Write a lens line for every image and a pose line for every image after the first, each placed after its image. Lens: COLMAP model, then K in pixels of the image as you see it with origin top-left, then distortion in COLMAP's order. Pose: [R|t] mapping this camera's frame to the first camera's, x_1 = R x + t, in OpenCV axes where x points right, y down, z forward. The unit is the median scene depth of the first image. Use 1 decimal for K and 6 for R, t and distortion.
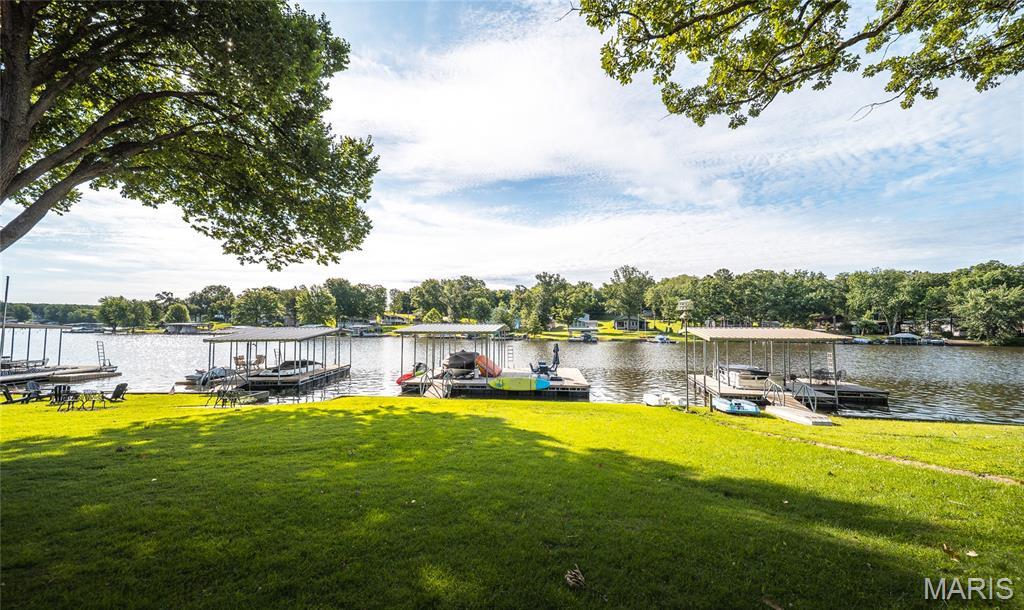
lens RADIAL K [[357.3, 0, 511.2], [0, 357.3, 294.3], [0, 0, 1]] dist [-0.002245, -0.000616]
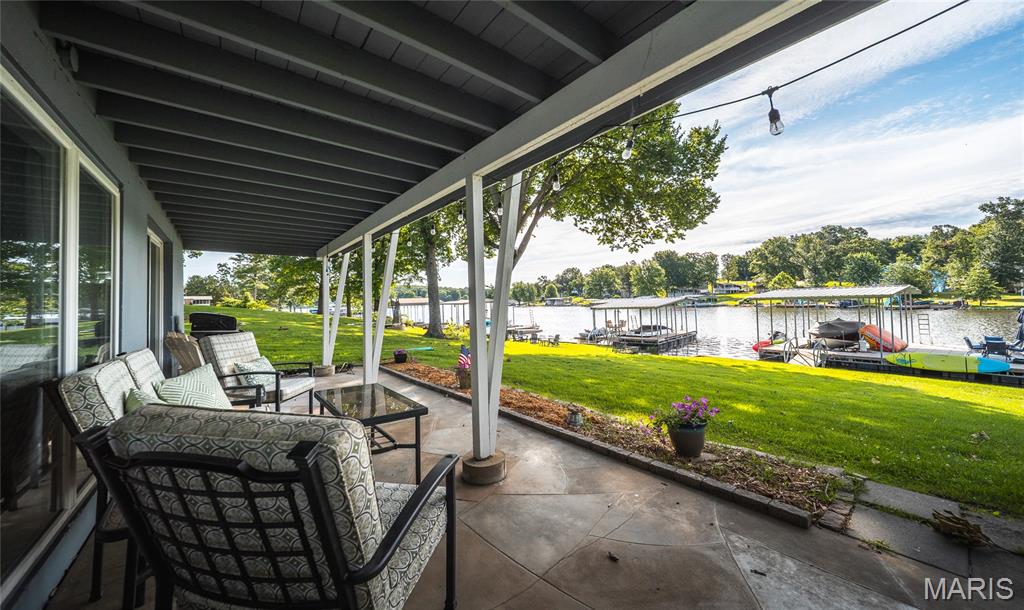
lens RADIAL K [[357.3, 0, 511.2], [0, 357.3, 294.3], [0, 0, 1]] dist [-0.002245, -0.000616]
pose [[0.650920, -0.034937, -0.758342, 0.002391], [0.097176, 0.994557, 0.037591, -0.006503], [0.752901, -0.098161, 0.650773, -0.104649]]
